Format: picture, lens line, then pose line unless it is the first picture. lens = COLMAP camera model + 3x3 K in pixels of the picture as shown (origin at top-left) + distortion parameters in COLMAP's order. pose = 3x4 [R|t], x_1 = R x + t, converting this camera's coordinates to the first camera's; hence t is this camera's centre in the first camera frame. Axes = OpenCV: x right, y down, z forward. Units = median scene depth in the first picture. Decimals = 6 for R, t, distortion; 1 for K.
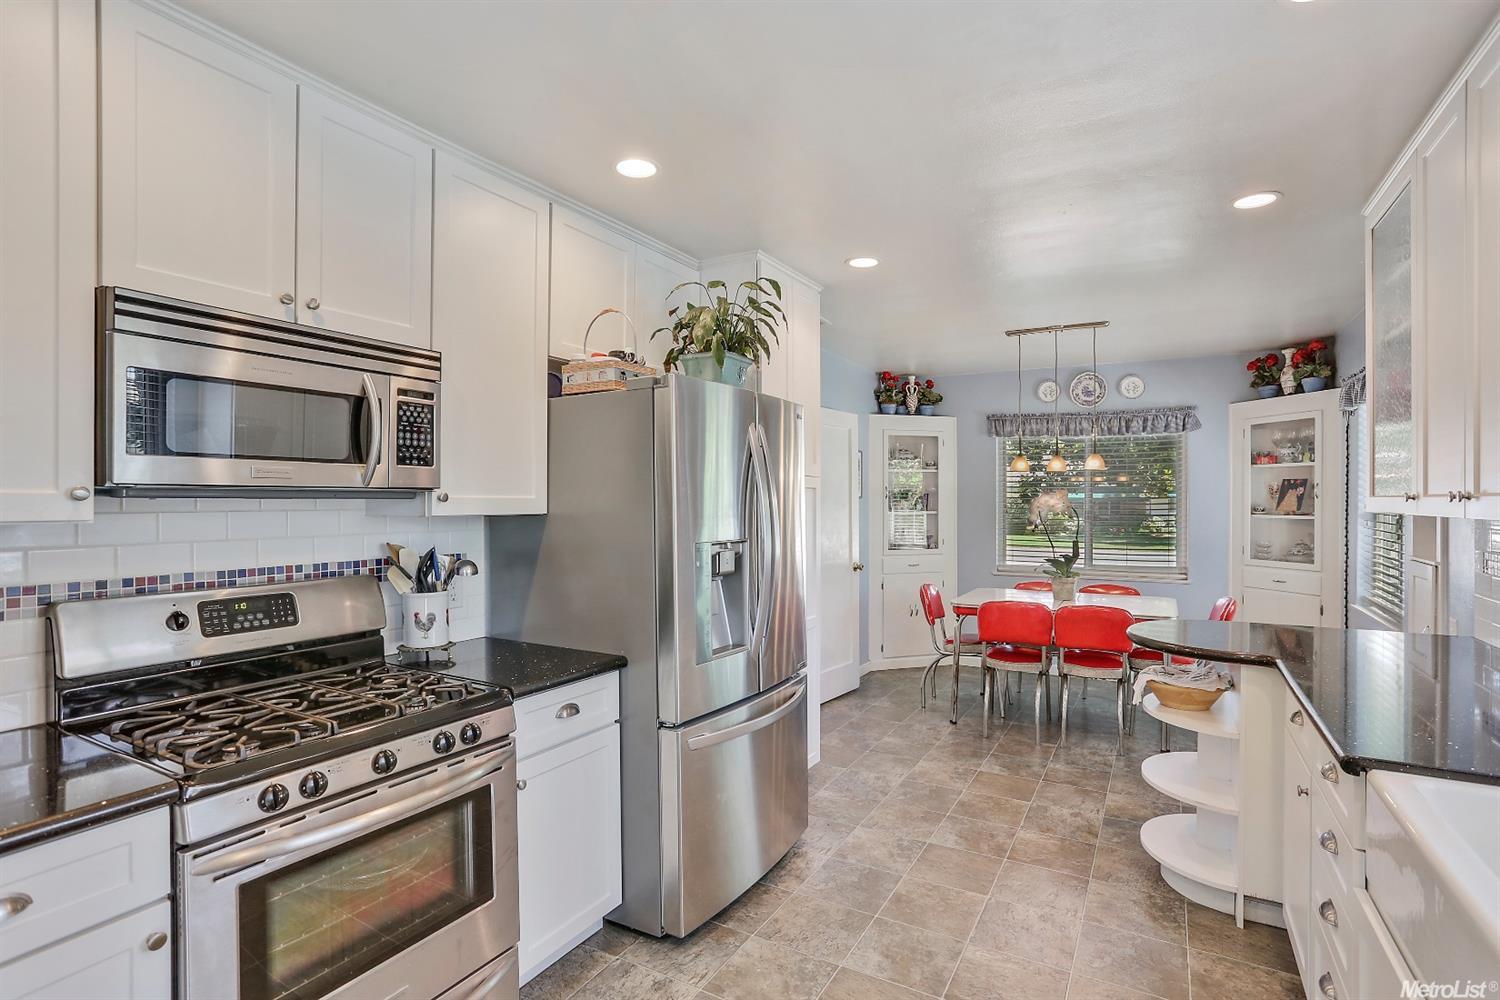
lens RADIAL K [[727.0, 0, 749.1], [0, 727.0, 501.8], [0, 0, 1]] dist [-0.034368, 0.013300]
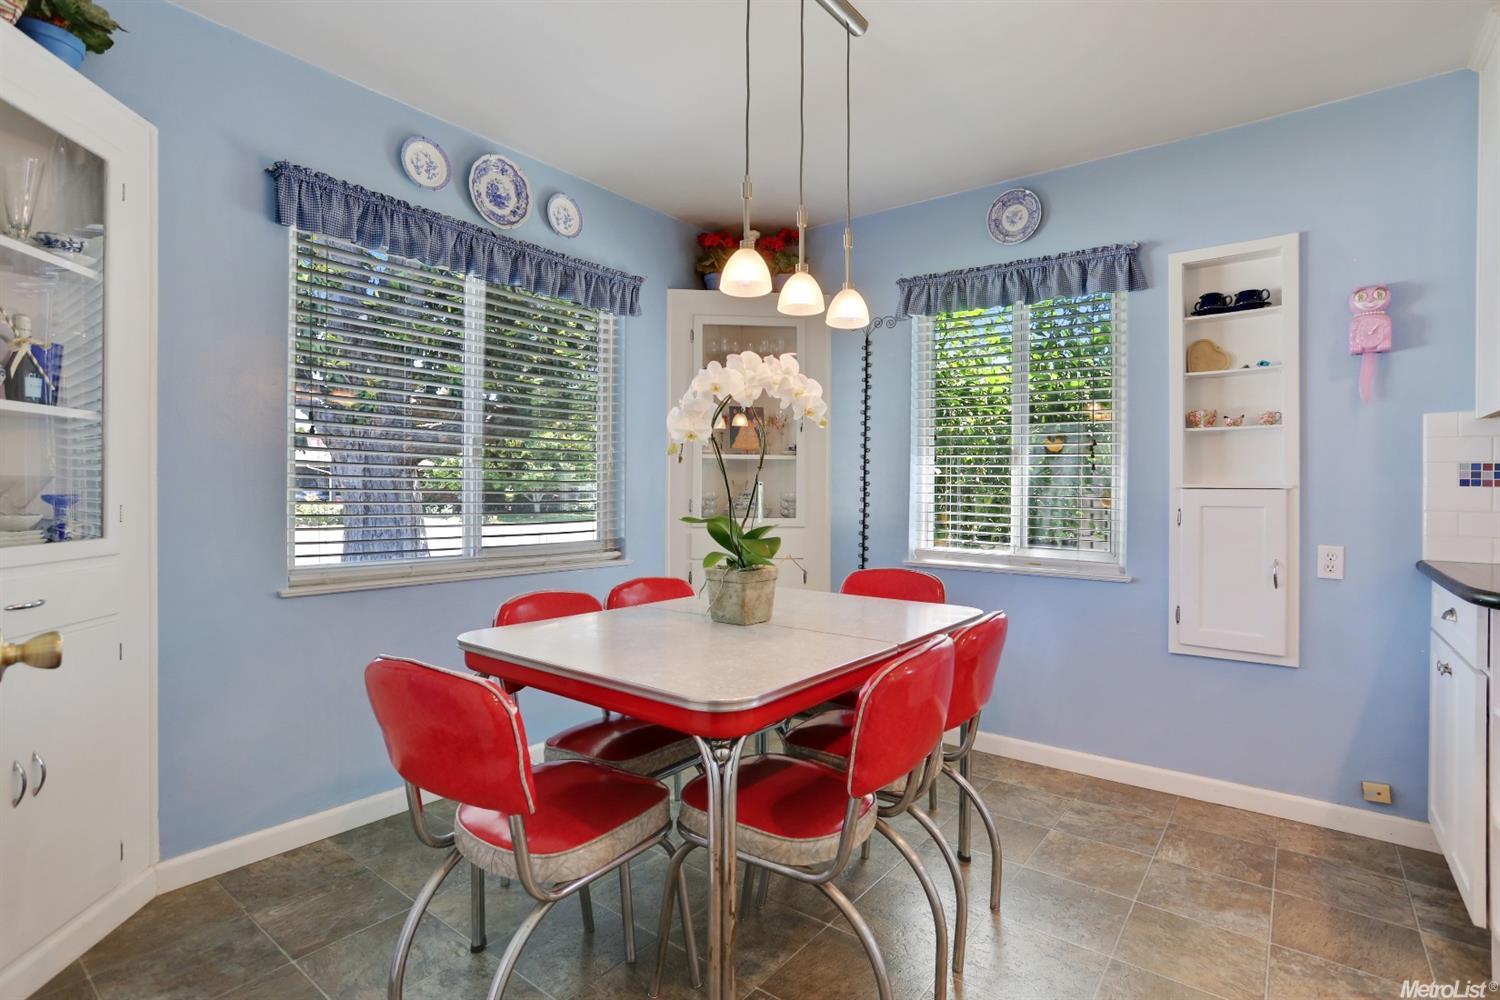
lens RADIAL K [[727.0, 0, 706.9], [0, 727.0, 491.4], [0, 0, 1]] dist [-0.034368, 0.013300]
pose [[0.124886, 0.003688, 0.992164, 0.000795], [-0.011084, 0.999936, -0.002322, 0.049526], [-0.992109, -0.010707, 0.124919, 0.809566]]
